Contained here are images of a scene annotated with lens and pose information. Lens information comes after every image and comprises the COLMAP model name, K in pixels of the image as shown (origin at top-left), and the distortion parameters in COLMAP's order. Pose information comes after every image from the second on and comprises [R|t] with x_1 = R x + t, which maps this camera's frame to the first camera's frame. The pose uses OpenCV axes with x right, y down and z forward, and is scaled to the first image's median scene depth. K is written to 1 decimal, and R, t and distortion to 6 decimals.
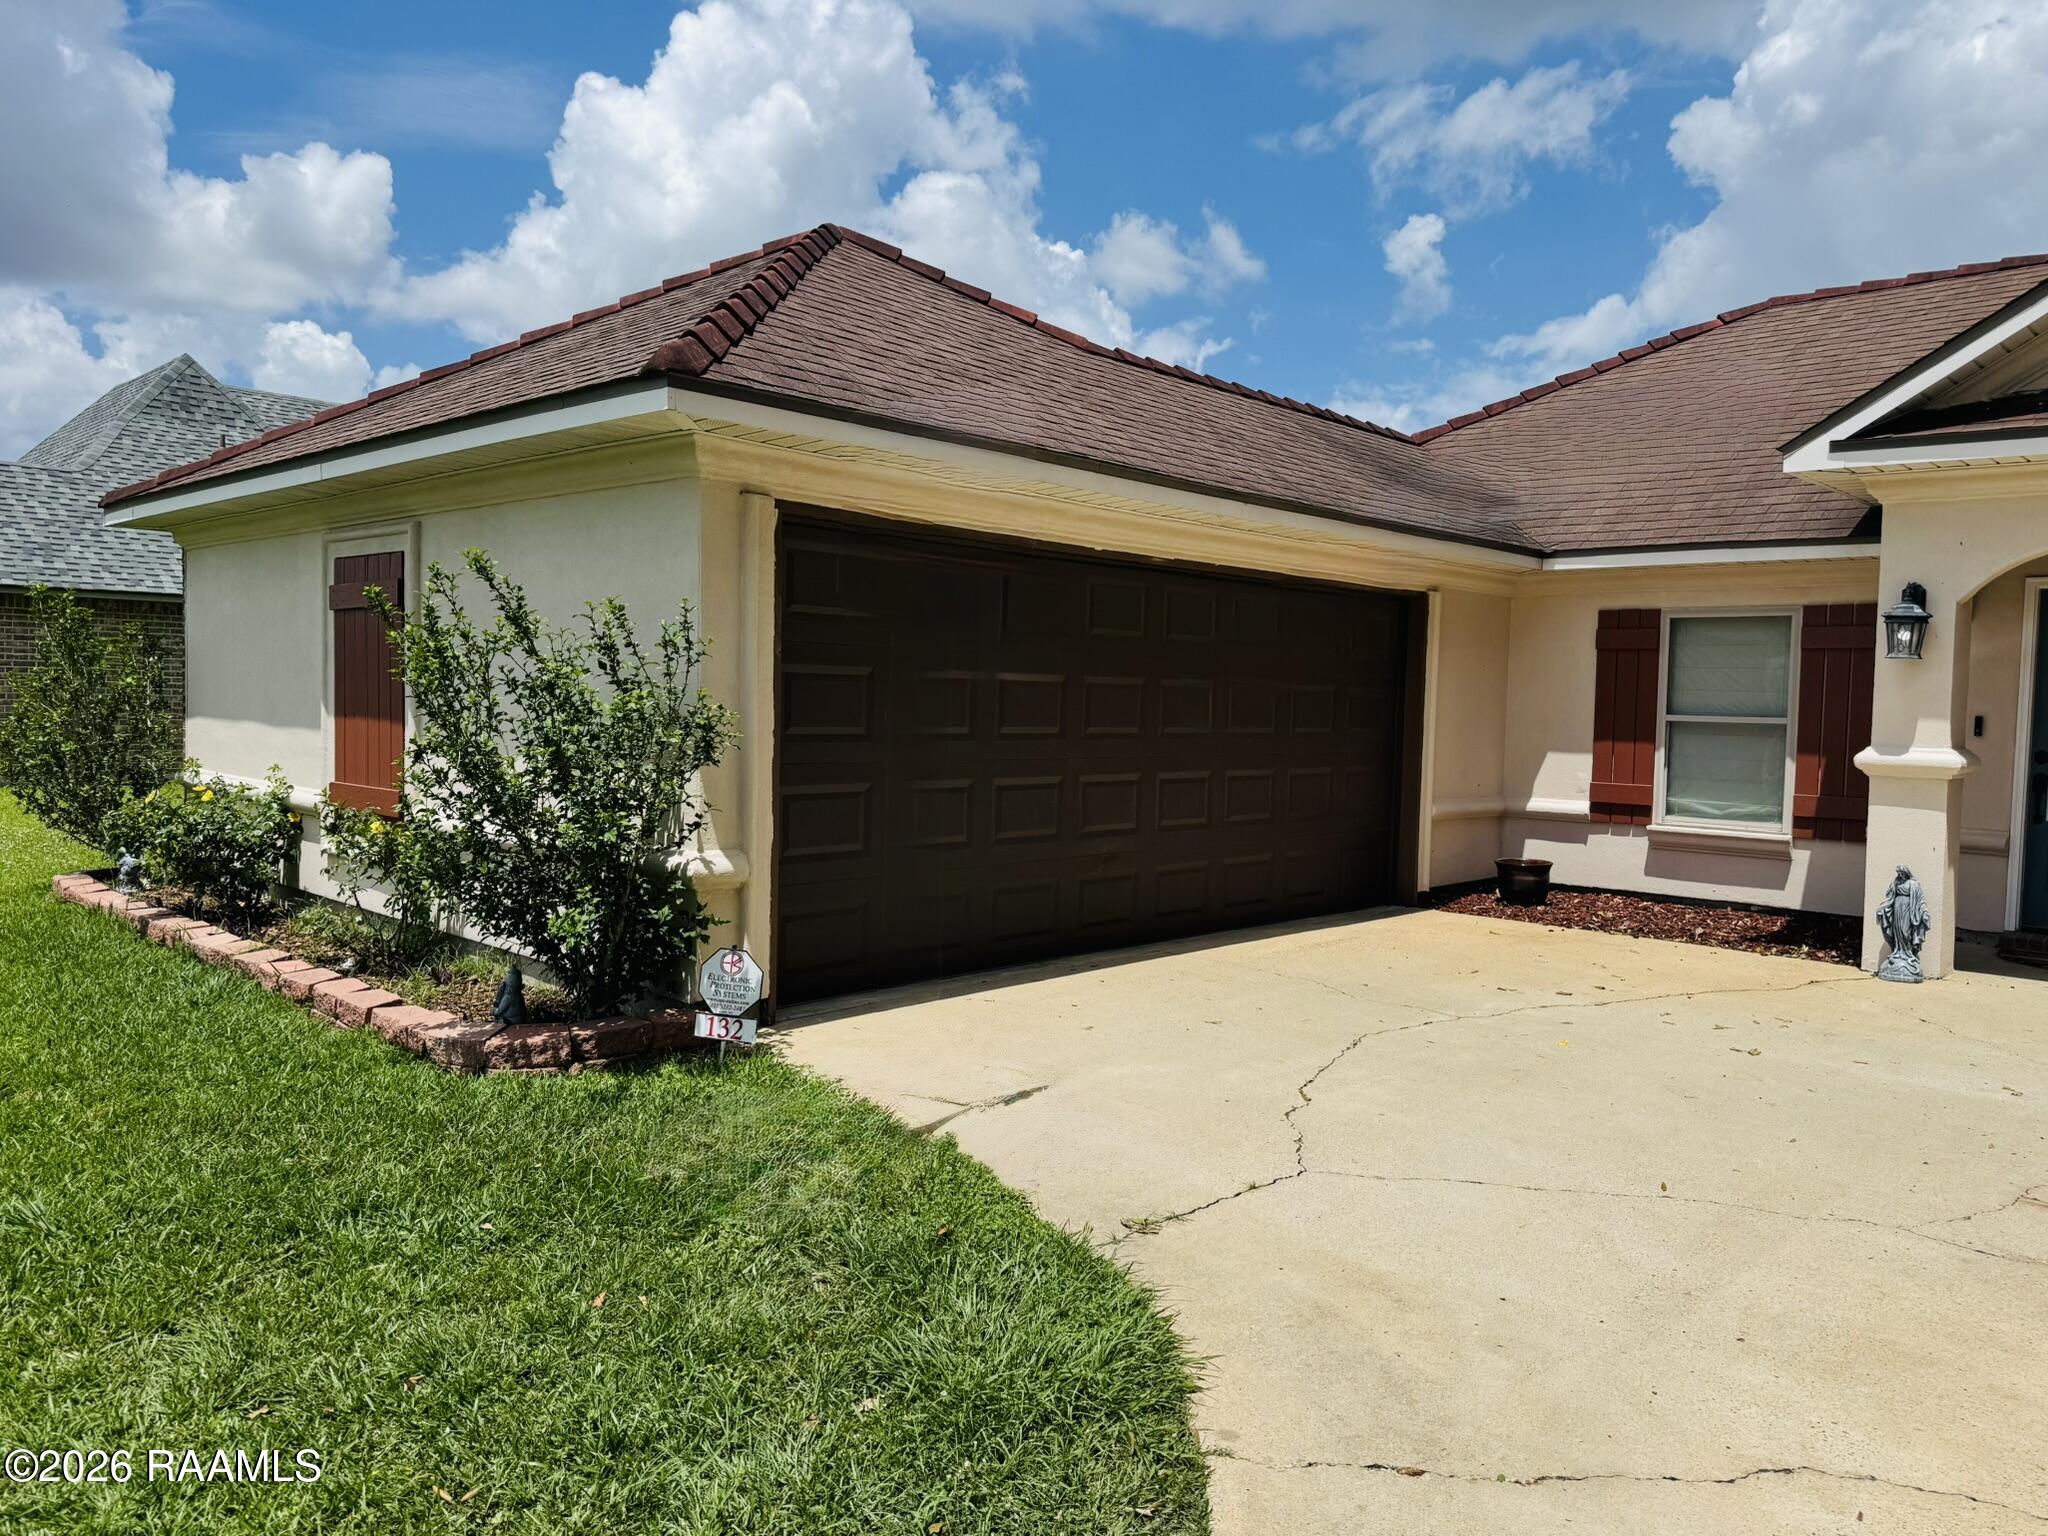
lens RADIAL K [[1421.3, 0, 1020.8], [0, 1421.3, 748.7], [0, 0, 1]] dist [0.051496, -0.000838]
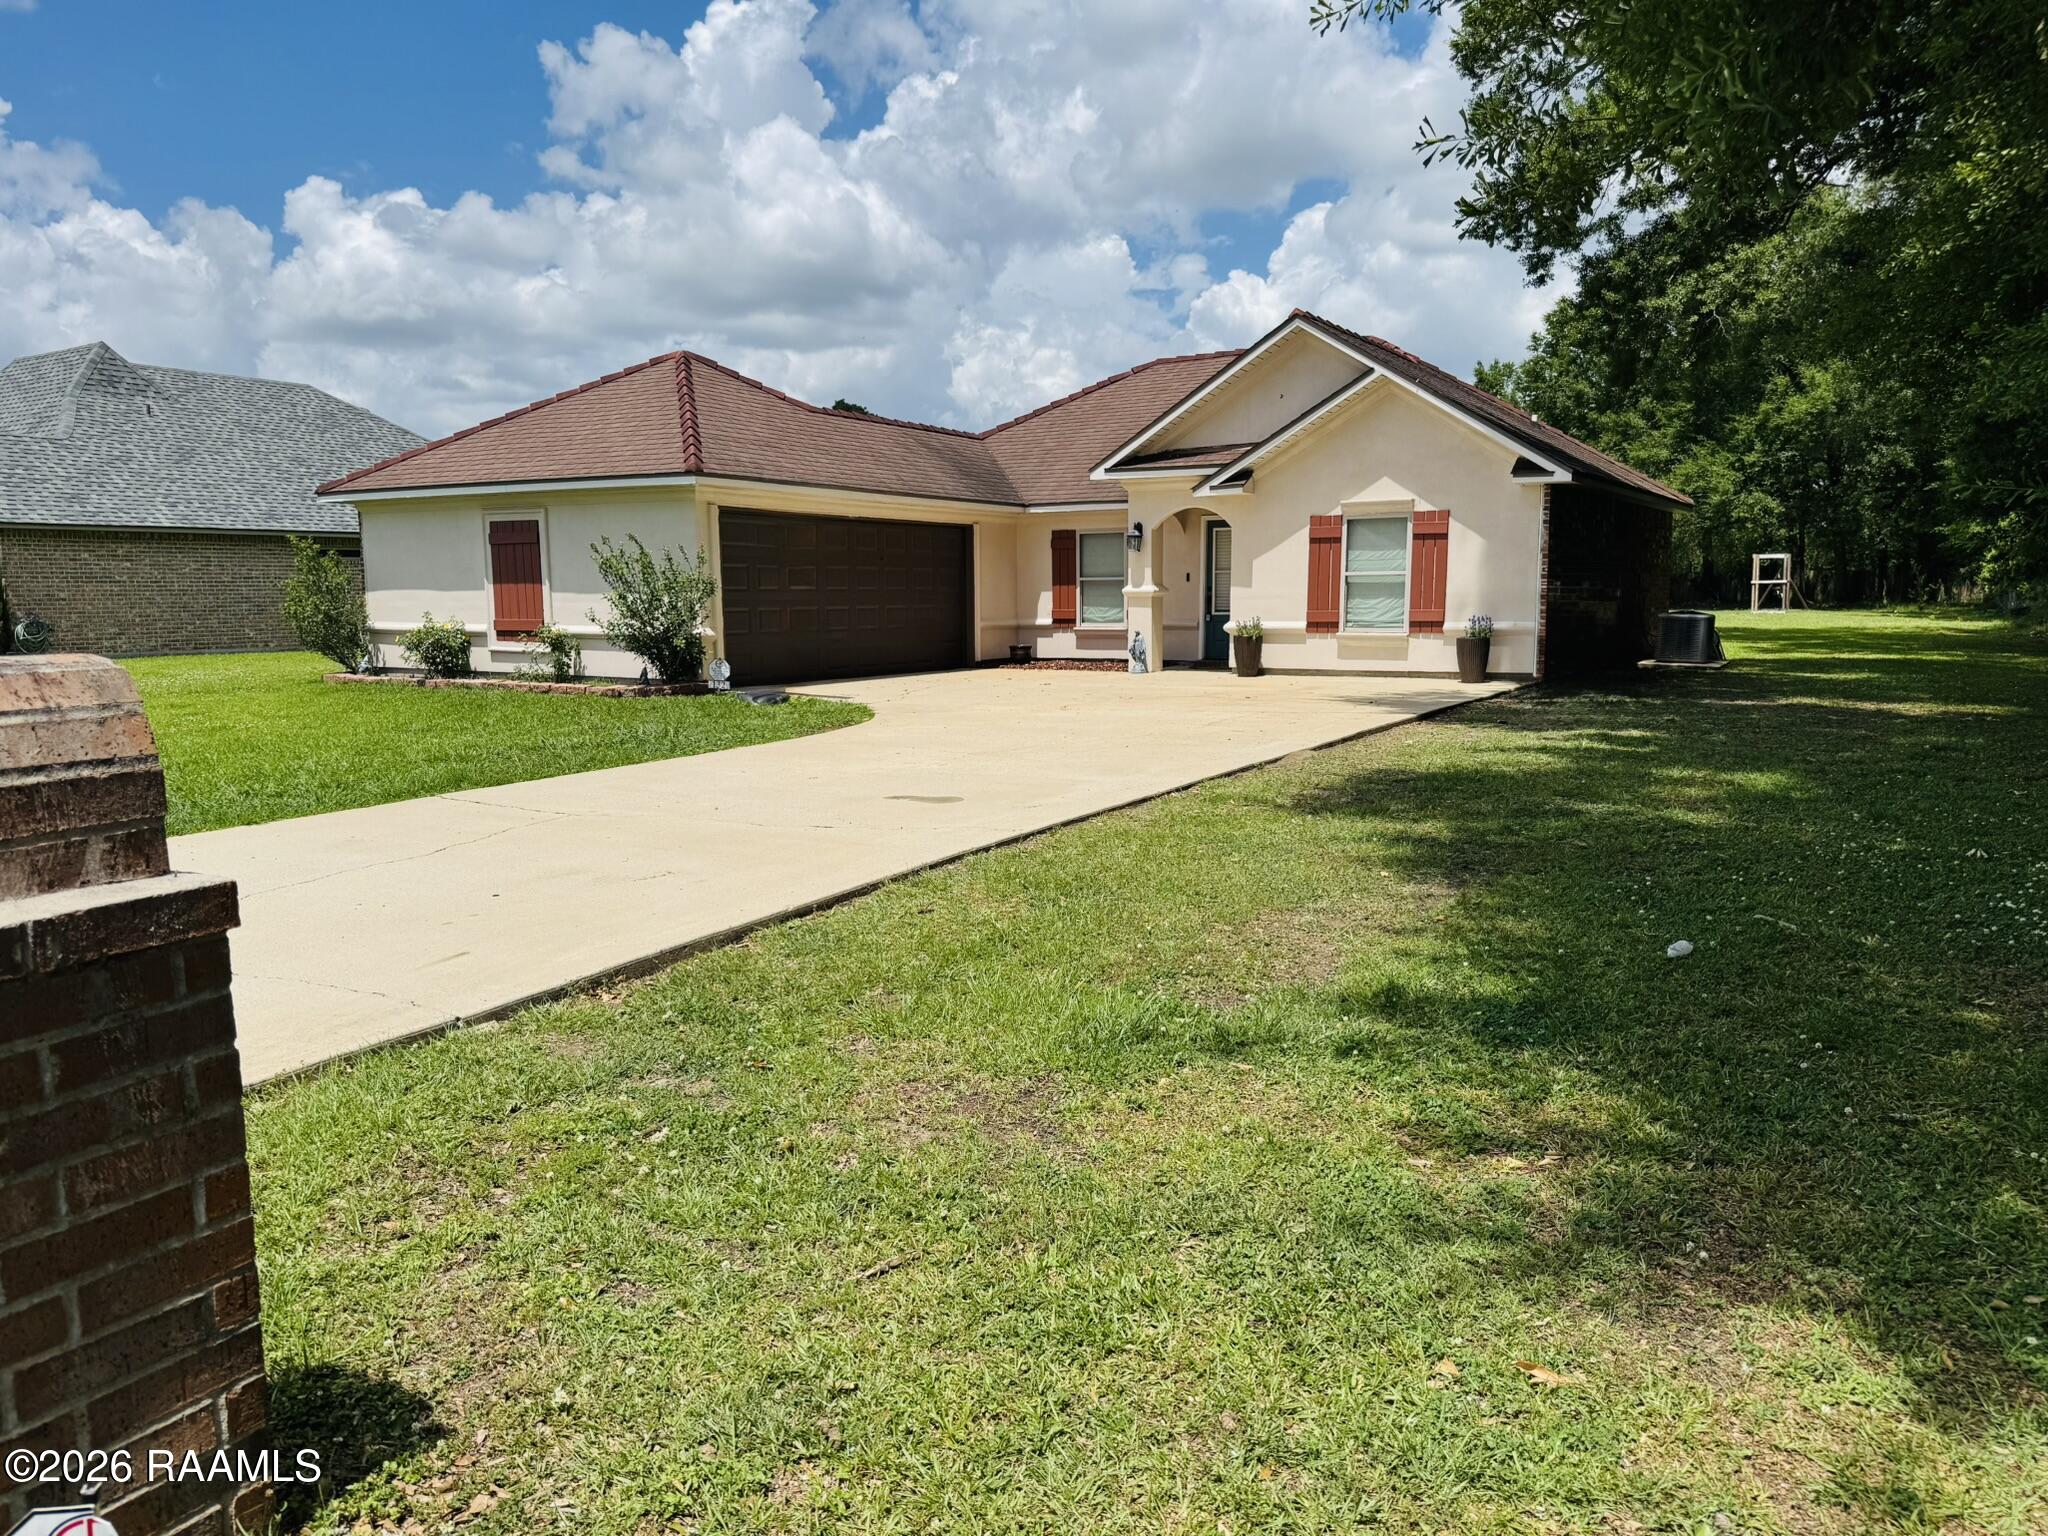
lens RADIAL K [[1421.3, 0, 1038.0], [0, 1421.3, 761.3], [0, 0, 1]] dist [0.051496, -0.000838]
pose [[0.972514, -0.058251, 0.225442, -0.133451], [0.039249, 0.995358, 0.087876, 0.065508], [-0.229515, -0.076612, 0.970285, -1.180823]]
